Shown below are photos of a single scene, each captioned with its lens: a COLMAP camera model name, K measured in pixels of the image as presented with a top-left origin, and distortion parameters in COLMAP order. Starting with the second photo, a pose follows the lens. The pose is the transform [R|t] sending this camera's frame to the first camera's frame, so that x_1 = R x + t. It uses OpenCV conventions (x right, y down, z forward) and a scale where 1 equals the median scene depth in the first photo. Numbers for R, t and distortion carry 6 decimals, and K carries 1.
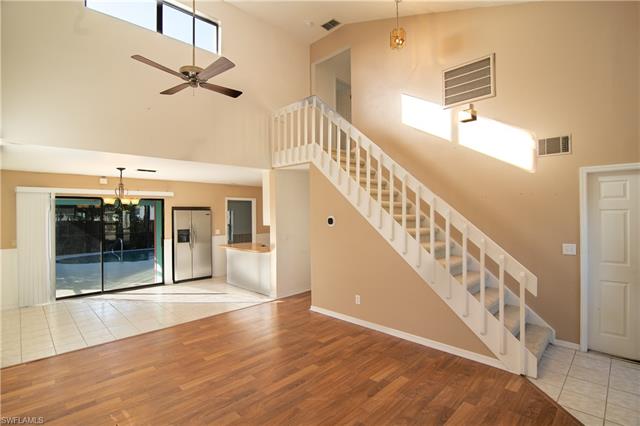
lens RADIAL K [[307.2, 0, 320.7], [0, 307.2, 213.1], [0, 0, 1]] dist [-0.007531, -0.009801]
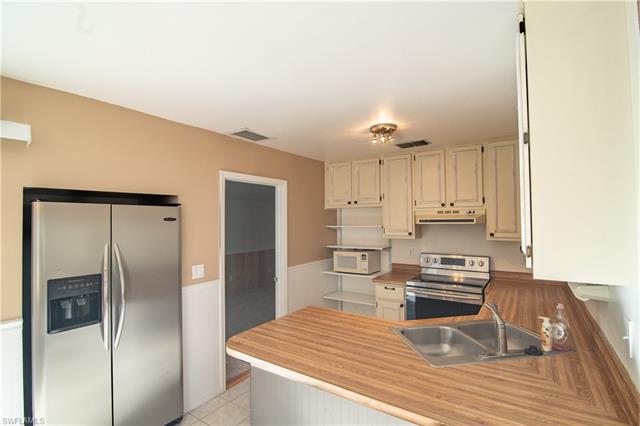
lens RADIAL K [[307.2, 0, 320.9], [0, 307.2, 213.9], [0, 0, 1]] dist [-0.007531, -0.009801]
pose [[0.983557, 0.005847, 0.180506, -0.295430], [-0.002883, 0.999857, -0.016680, 0.004200], [-0.180577, 0.015886, 0.983432, 0.721331]]
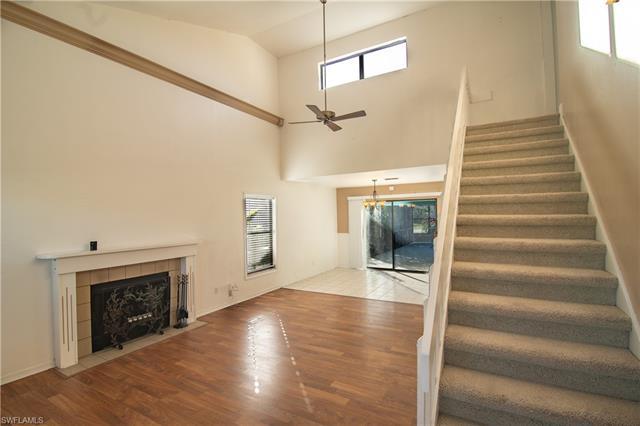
lens RADIAL K [[307.2, 0, 322.3], [0, 307.2, 212.1], [0, 0, 1]] dist [-0.007531, -0.009801]
pose [[0.268242, -0.000293, -0.963351, 0.455299], [0.015312, 0.999875, 0.003960, -0.006456], [0.963230, -0.015813, 0.268213, 0.287948]]
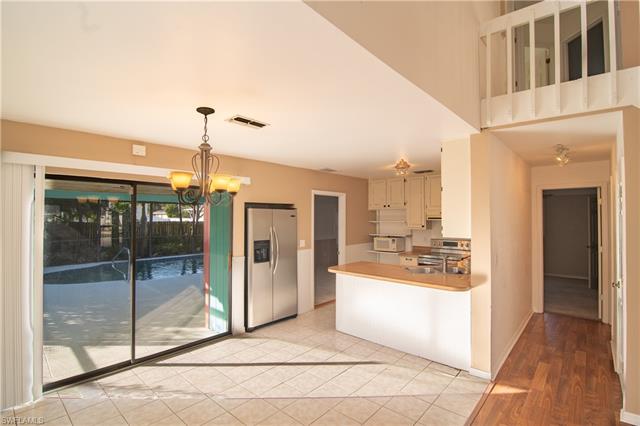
lens RADIAL K [[307.2, 0, 321.7], [0, 307.2, 211.8], [0, 0, 1]] dist [-0.007531, -0.009801]
pose [[0.998525, 0.011714, 0.053010, -0.368623], [-0.010880, 0.999813, -0.015992, 0.006026], [-0.053187, 0.015391, 0.998466, 0.398015]]
